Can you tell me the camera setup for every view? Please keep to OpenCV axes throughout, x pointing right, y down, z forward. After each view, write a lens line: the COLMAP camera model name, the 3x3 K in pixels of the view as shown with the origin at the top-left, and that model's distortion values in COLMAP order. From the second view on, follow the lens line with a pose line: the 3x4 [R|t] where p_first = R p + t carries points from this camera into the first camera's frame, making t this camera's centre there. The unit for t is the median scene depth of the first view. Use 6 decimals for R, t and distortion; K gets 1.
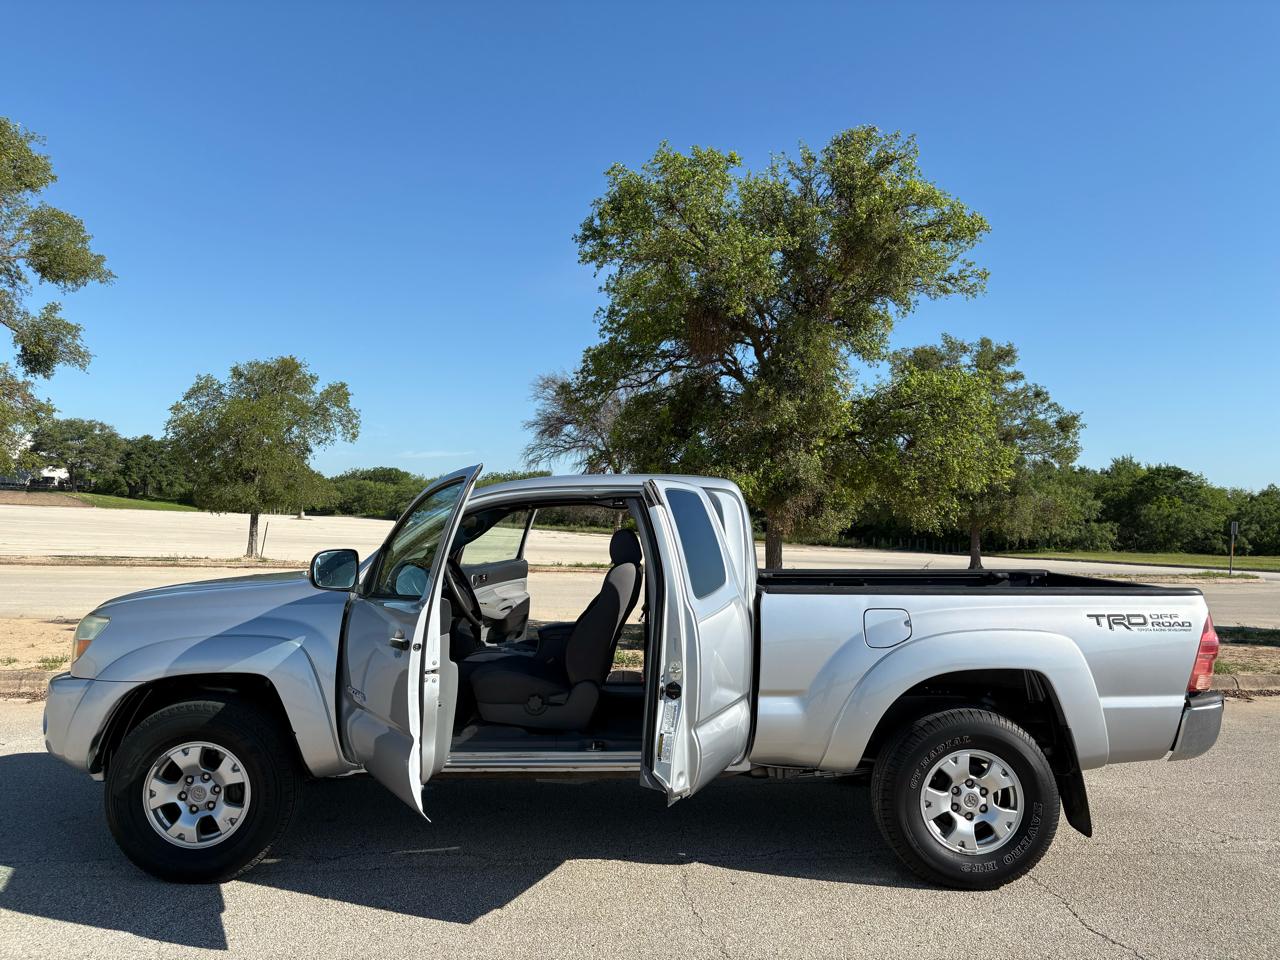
lens RADIAL K [[978.2, 0, 641.9], [0, 978.2, 482.2], [0, 0, 1]] dist [0.023626, -0.002938]
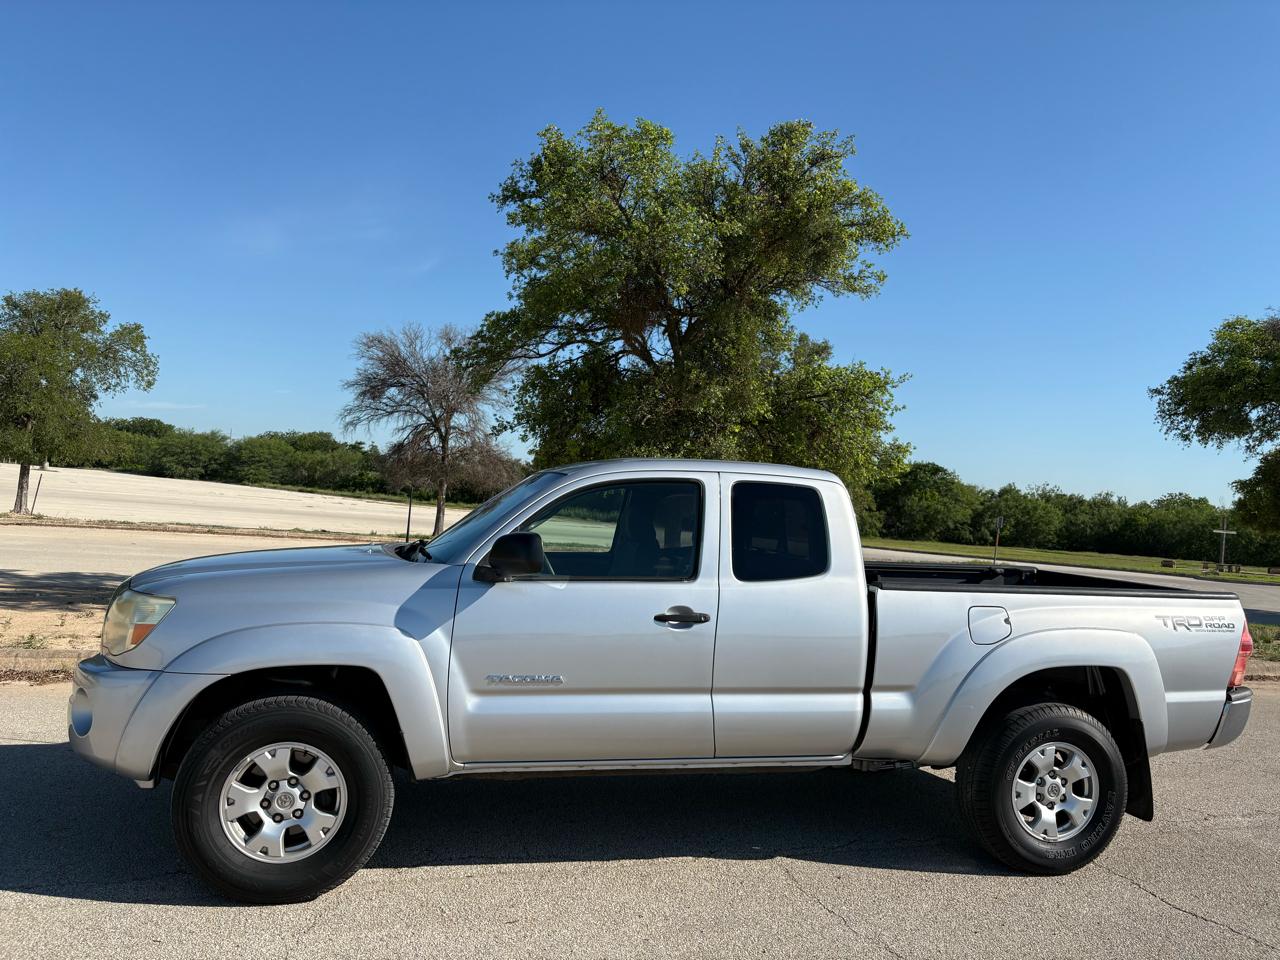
lens RADIAL K [[978.4, 0, 640.0], [0, 978.4, 480.0], [0, 0, 1]] dist [0.024128, -0.008897]
pose [[0.974226, 0.048276, 0.220346, -0.149168], [-0.053851, 0.998361, 0.019365, -0.001496], [-0.219050, -0.030732, 0.975230, 0.036061]]
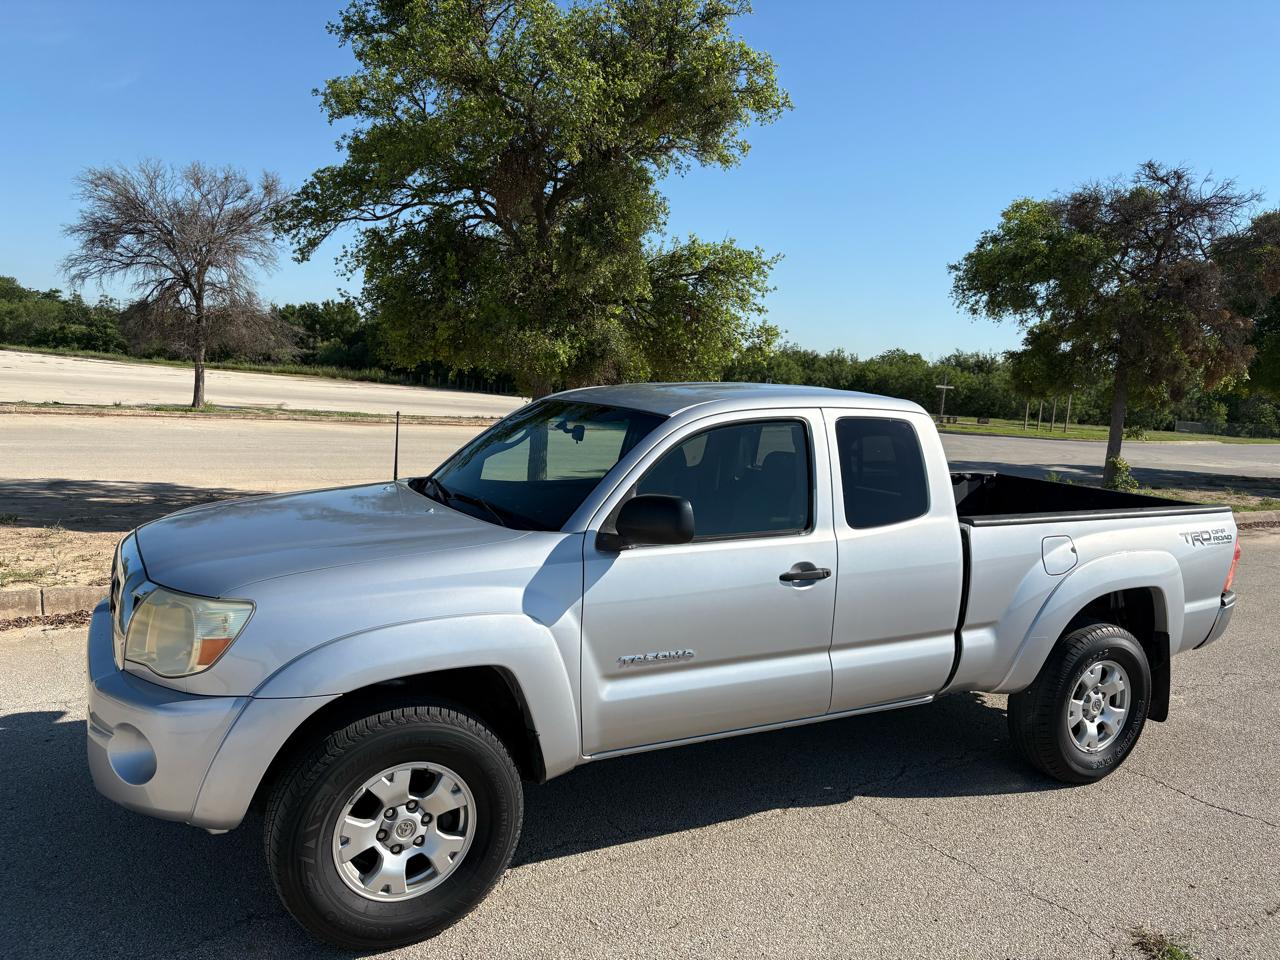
lens RADIAL K [[978.3, 0, 639.2], [0, 978.3, 483.3], [0, 0, 1]] dist [0.020431, -0.006938]
pose [[0.885402, -0.019139, 0.464431, -0.269289], [-0.060434, 0.985932, 0.155841, -0.025776], [-0.460880, -0.166050, 0.871790, 0.140455]]
